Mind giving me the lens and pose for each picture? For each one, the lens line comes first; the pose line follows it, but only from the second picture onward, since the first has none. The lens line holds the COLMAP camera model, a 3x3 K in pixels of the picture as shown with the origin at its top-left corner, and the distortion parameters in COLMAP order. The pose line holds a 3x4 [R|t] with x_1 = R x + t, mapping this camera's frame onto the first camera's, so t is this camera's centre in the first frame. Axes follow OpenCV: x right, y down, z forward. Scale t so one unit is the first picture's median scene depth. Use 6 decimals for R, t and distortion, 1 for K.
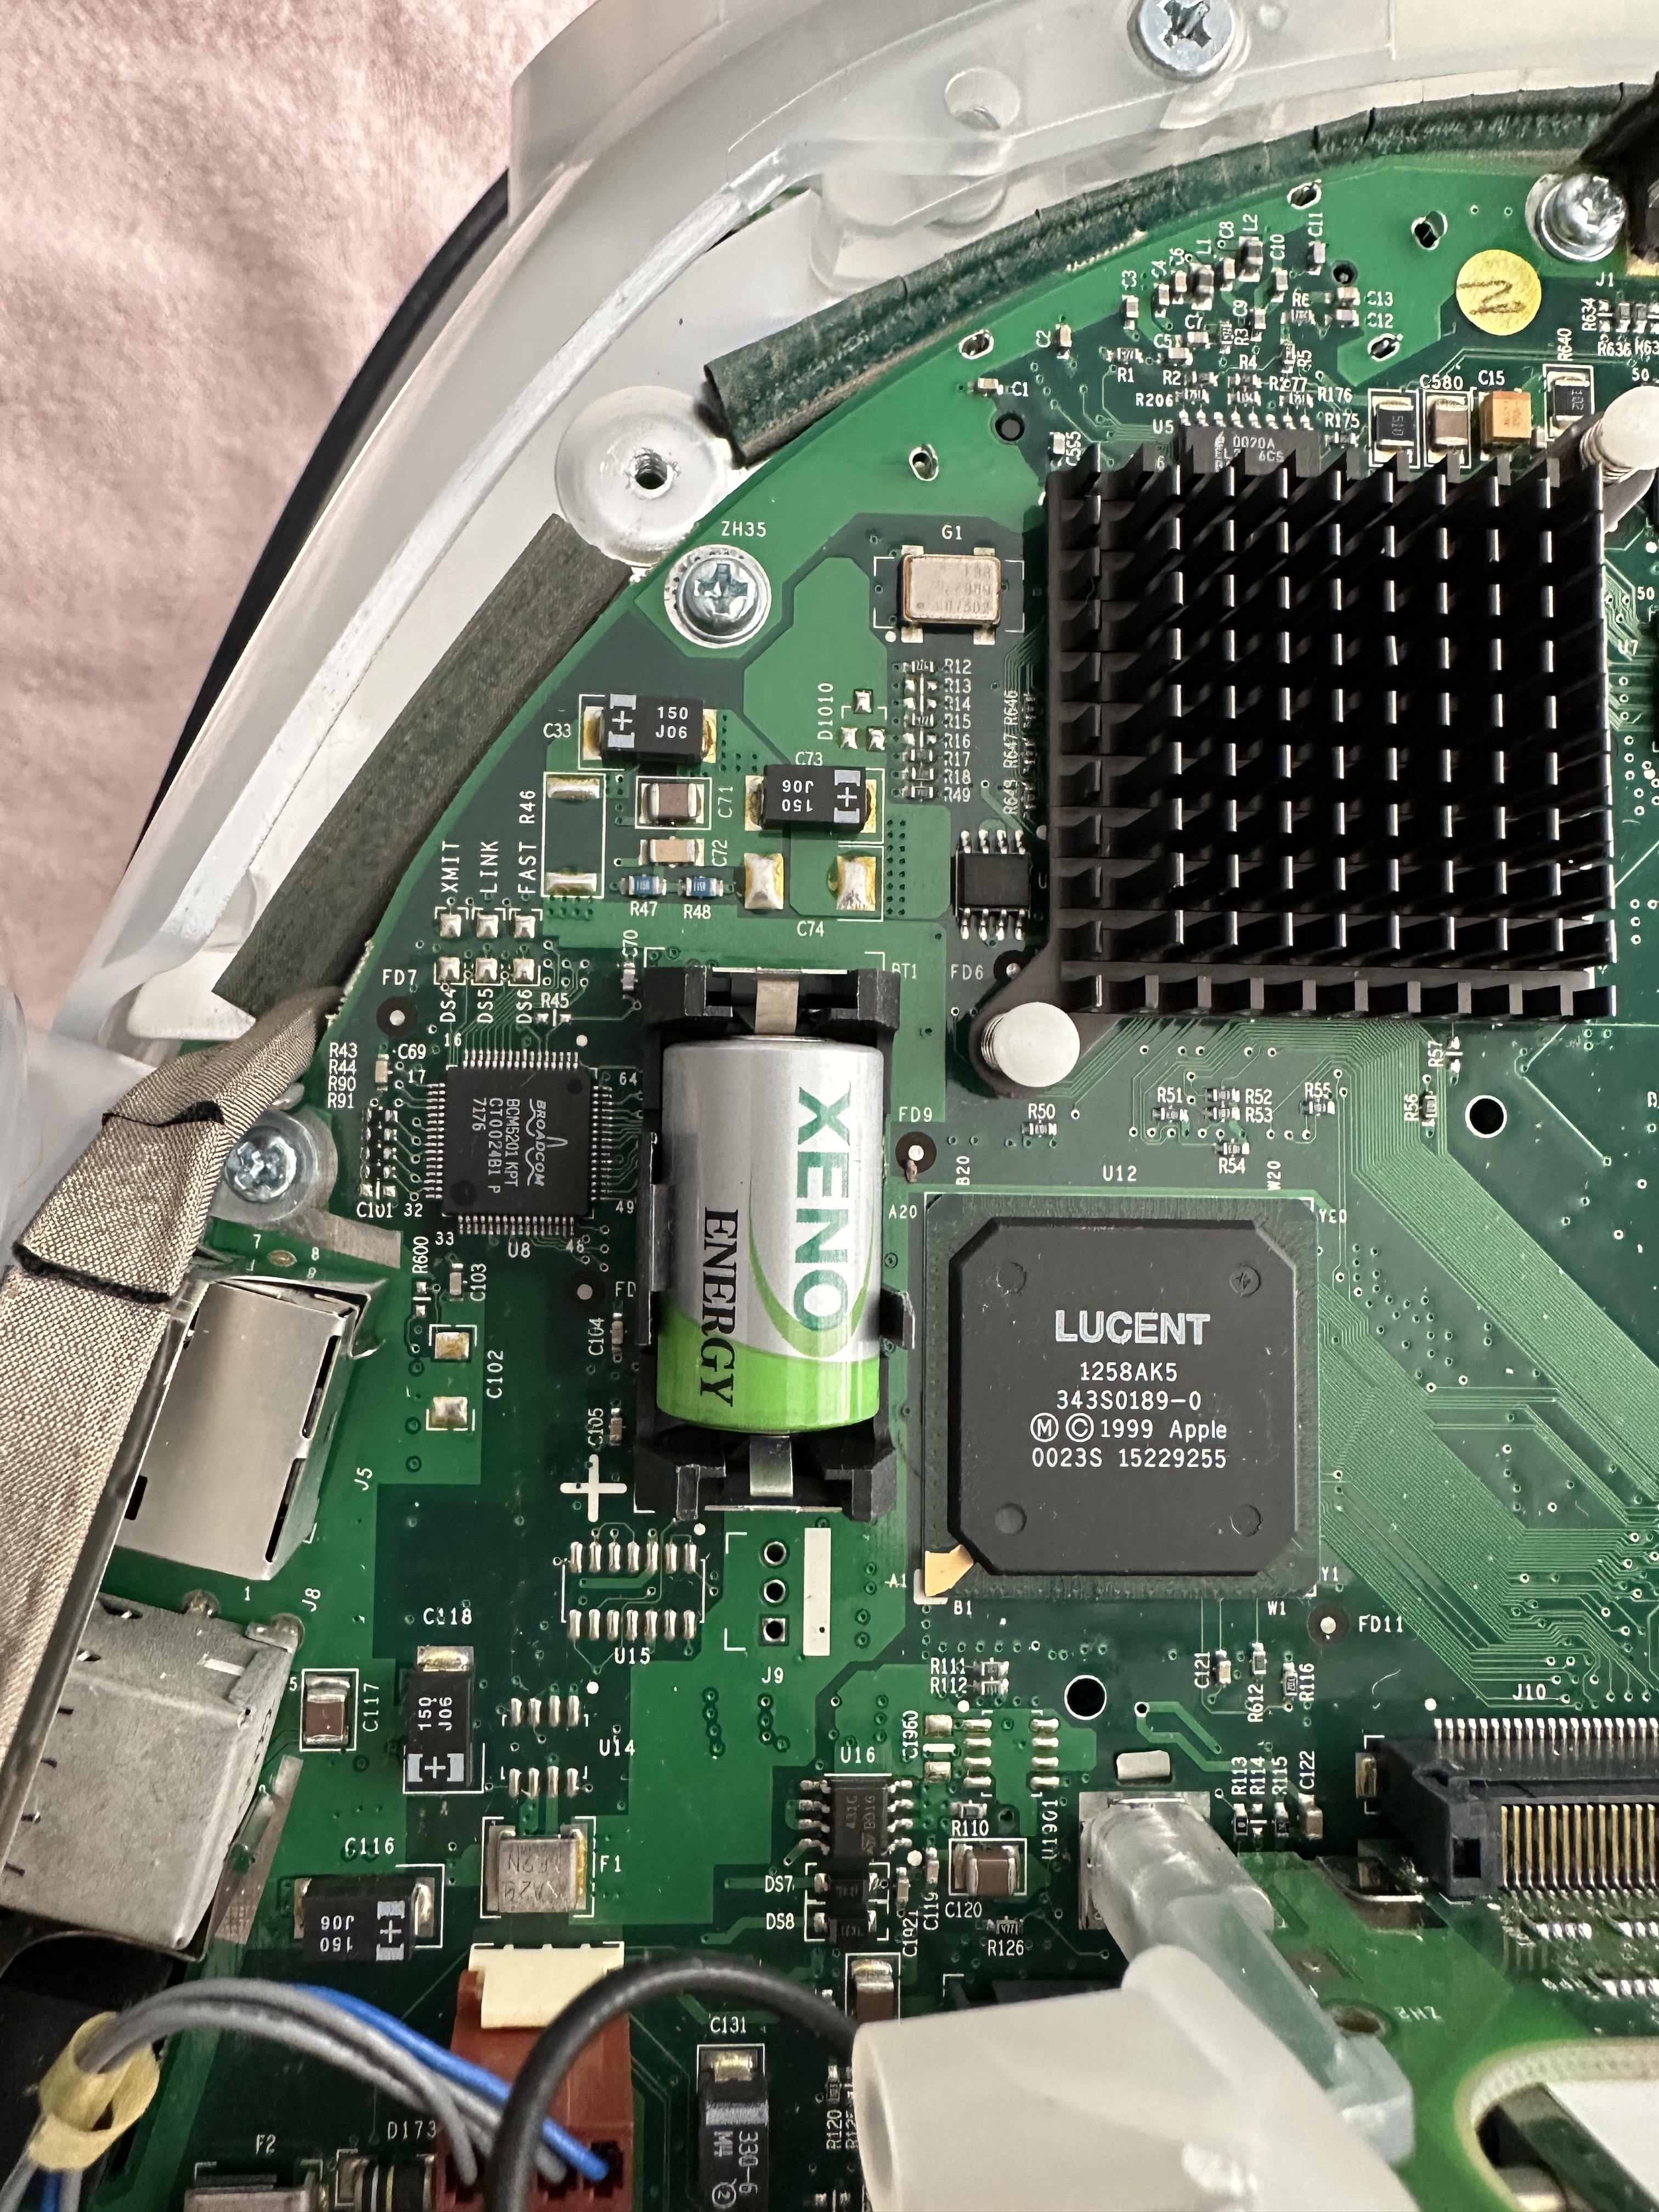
lens RADIAL K [[1554.4, 0, 824.9], [0, 1554.4, 1108.3], [0, 0, 1]] dist [0.007473, 0.001288]
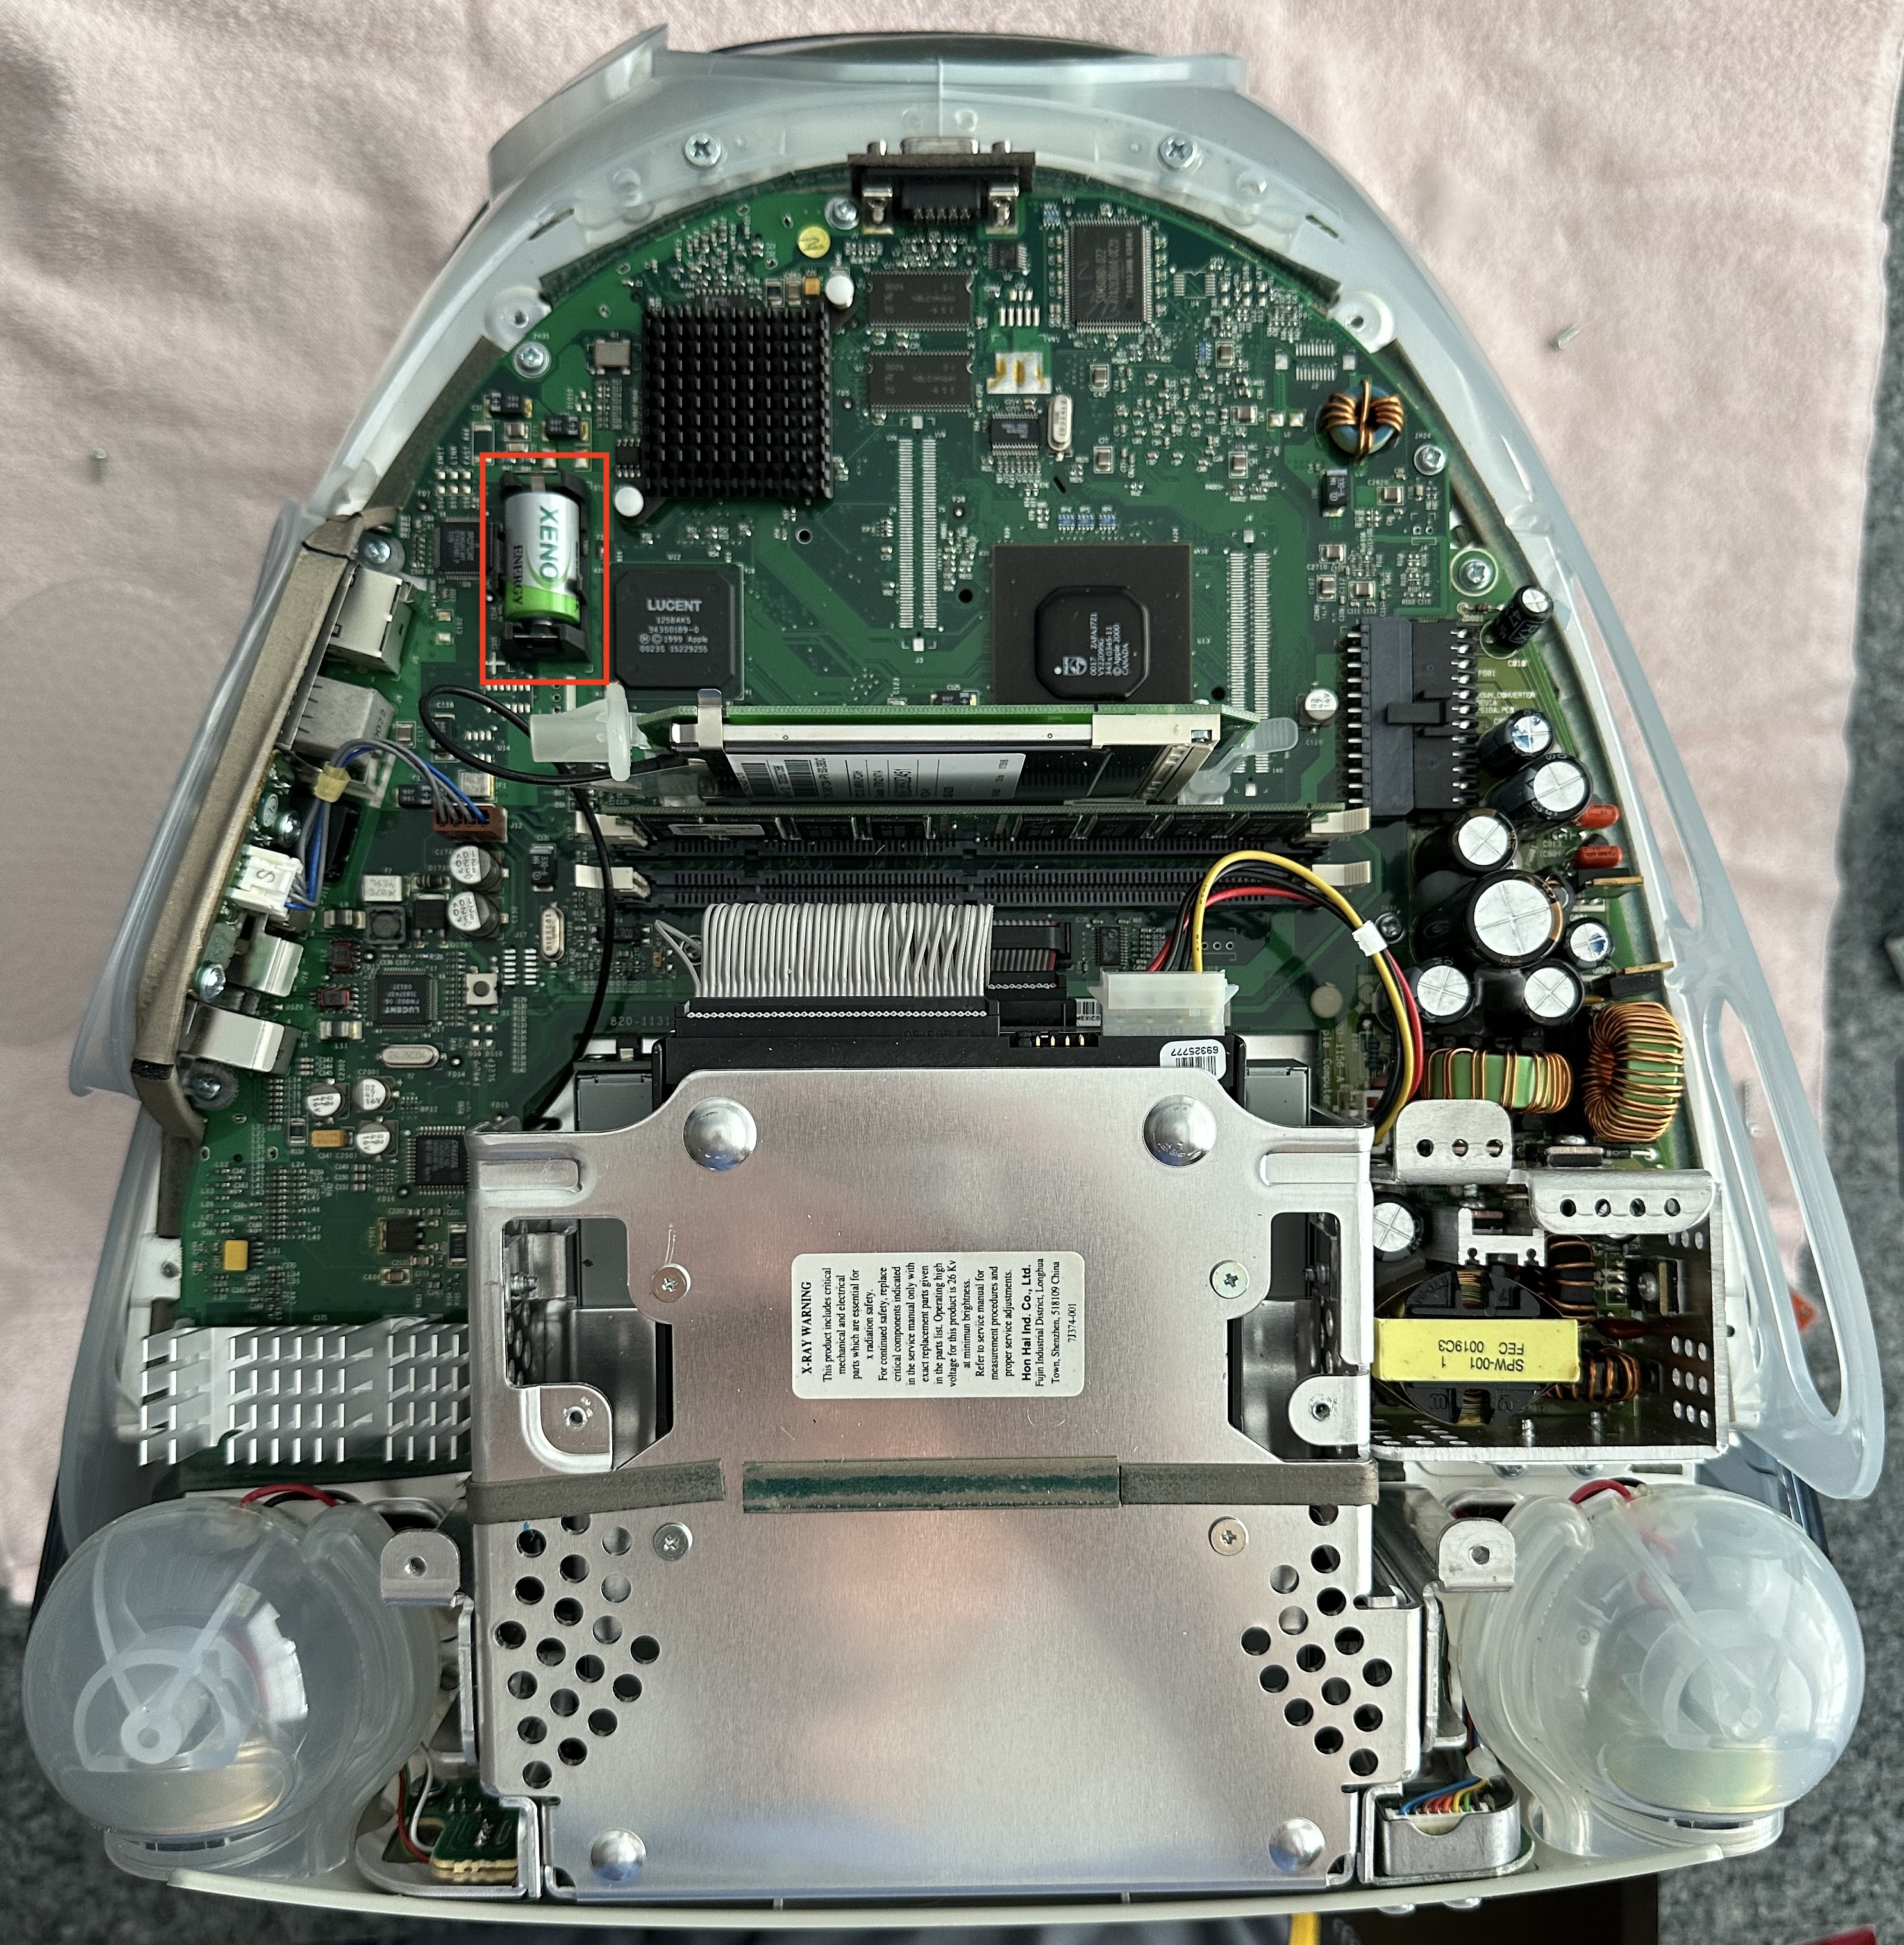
lens RADIAL K [[1559.4, 0, 948.1], [0, 1559.4, 975.2], [0, 0, 1]] dist [0.061302, -0.060257]
pose [[0.999006, -0.022535, -0.038461, 0.789422], [0.022300, 0.999730, -0.006533, 0.846873], [0.038598, 0.005669, 0.999239, -1.877685]]
